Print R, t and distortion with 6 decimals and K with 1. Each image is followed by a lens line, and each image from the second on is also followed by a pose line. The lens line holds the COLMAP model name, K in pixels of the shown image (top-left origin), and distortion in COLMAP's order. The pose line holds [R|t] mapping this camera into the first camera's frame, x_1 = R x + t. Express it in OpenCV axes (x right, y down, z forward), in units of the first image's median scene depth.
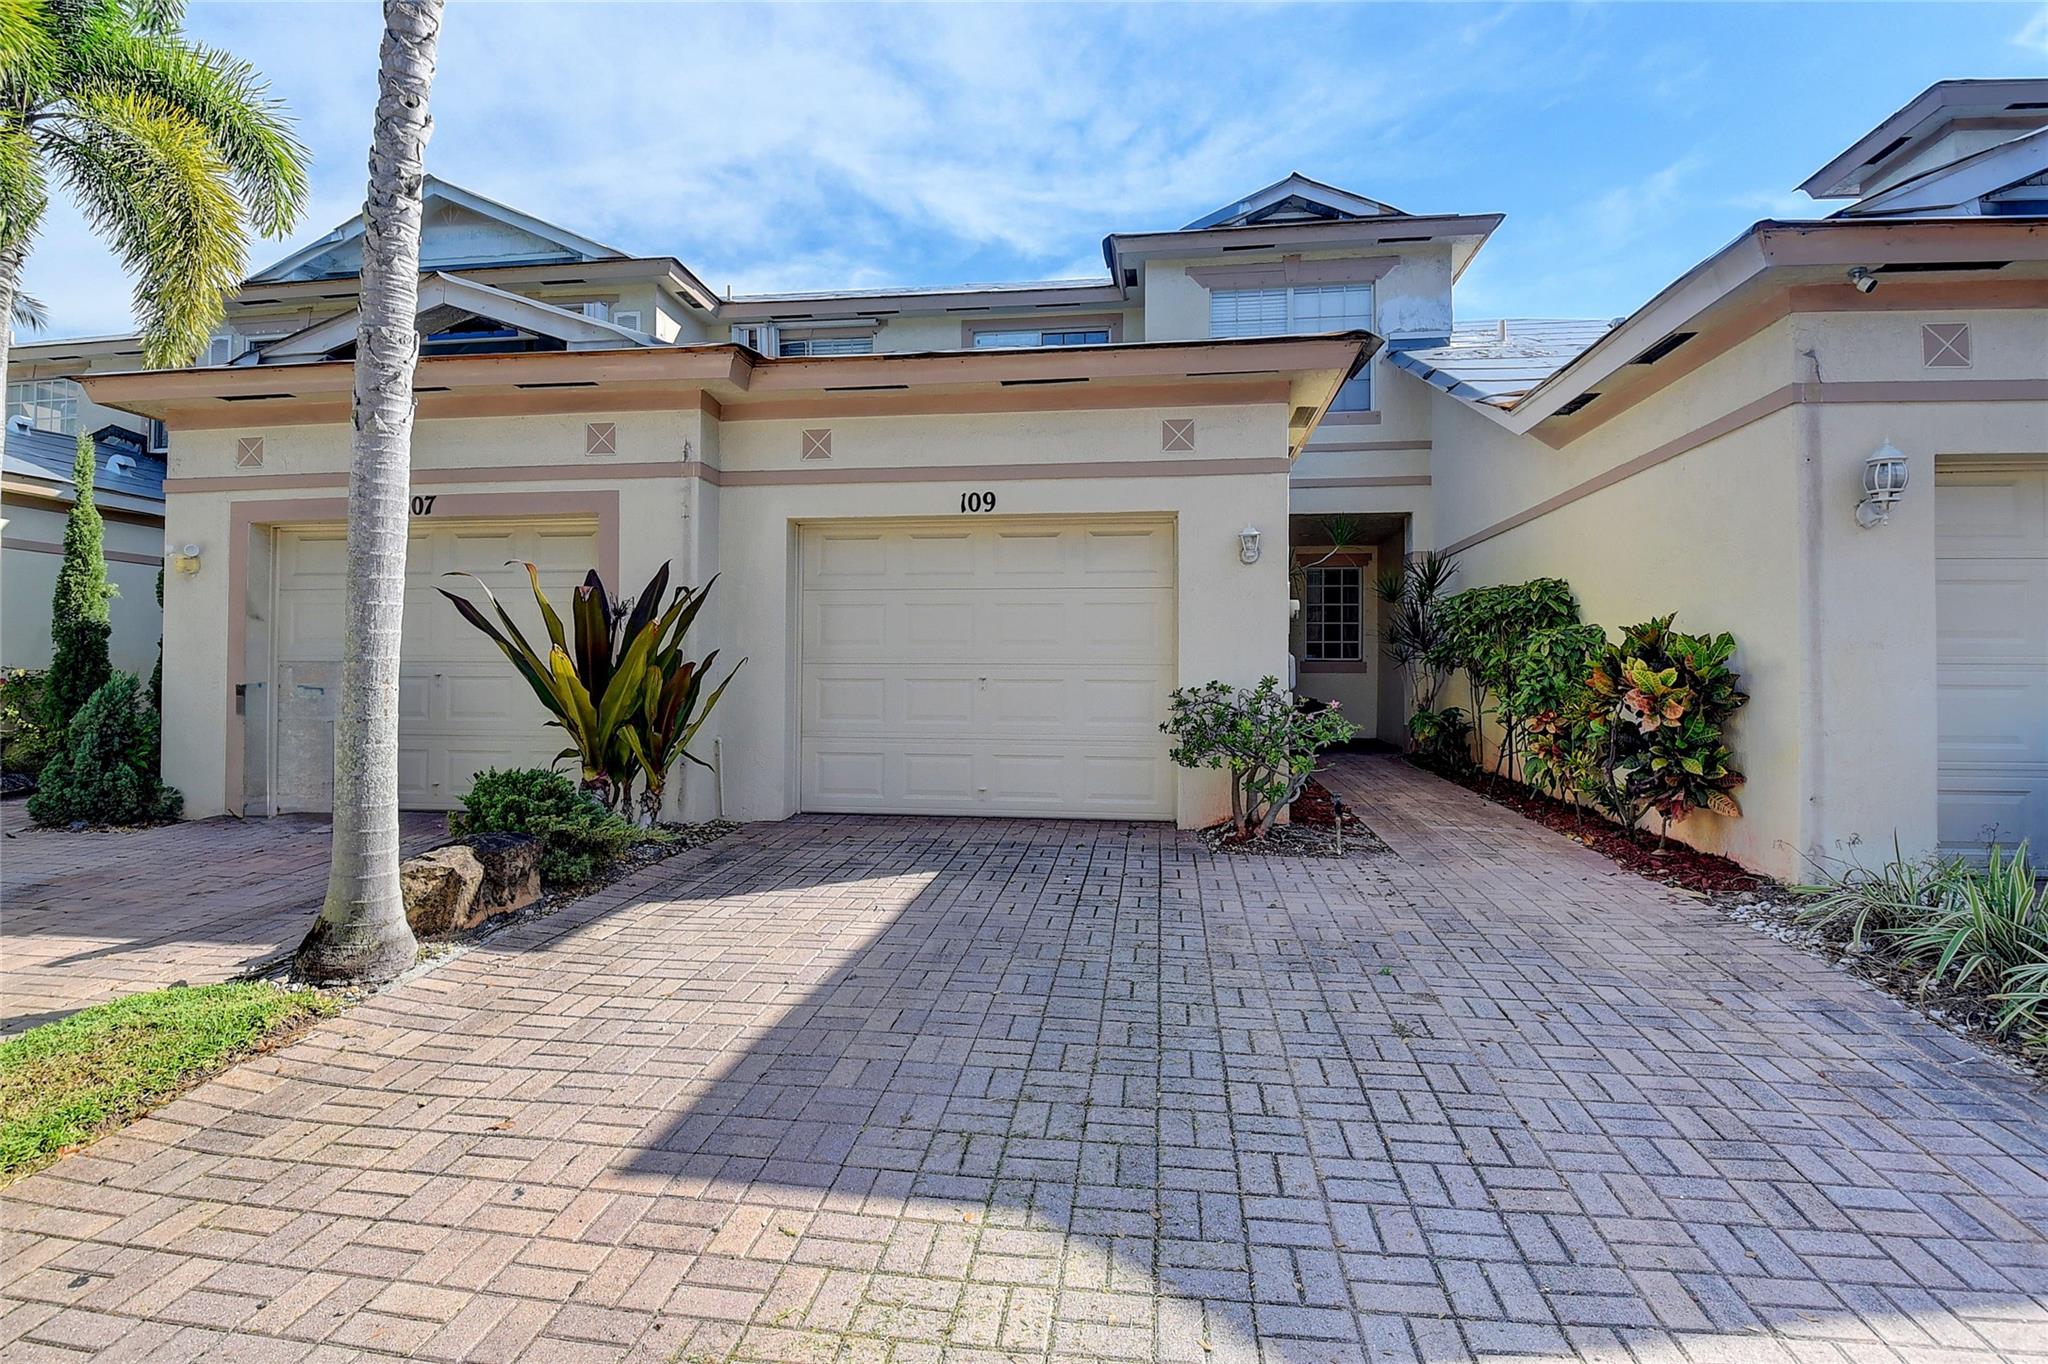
lens RADIAL K [[1056.2, 0, 992.4], [0, 1056.2, 726.8], [0, 0, 1]] dist [-0.007532, -0.014229]
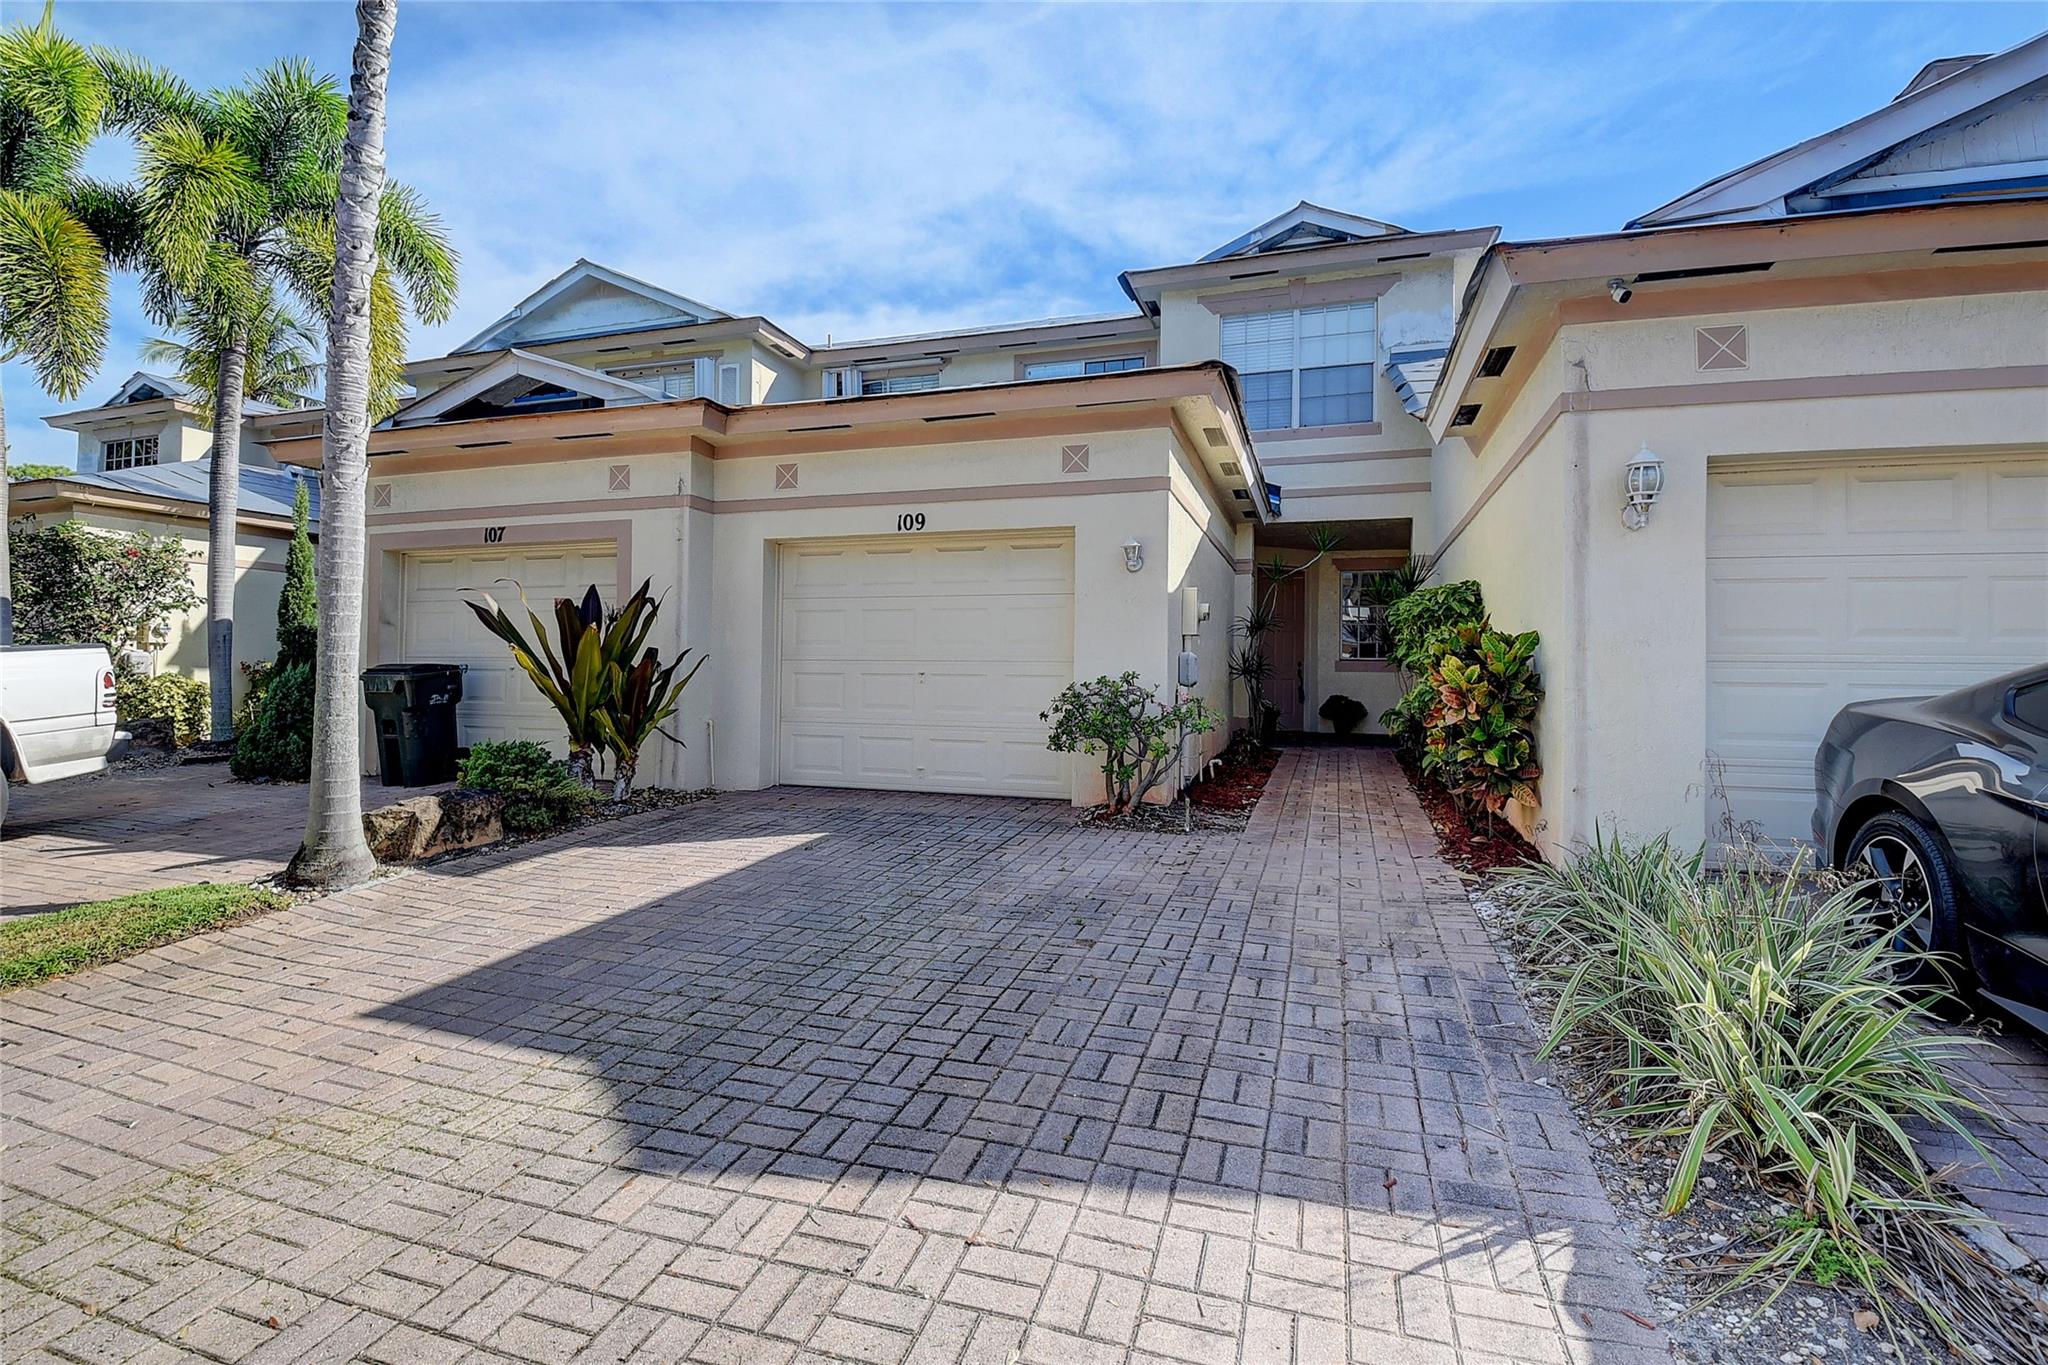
lens RADIAL K [[996.7, 0, 1051.6], [0, 996.7, 730.1], [0, 0, 1]] dist [-0.013351, -0.010062]
pose [[0.983344, 0.015152, -0.181122, 0.414427], [-0.013912, 0.999870, 0.008115, 0.007837], [0.181222, -0.005460, 0.983427, -0.069381]]
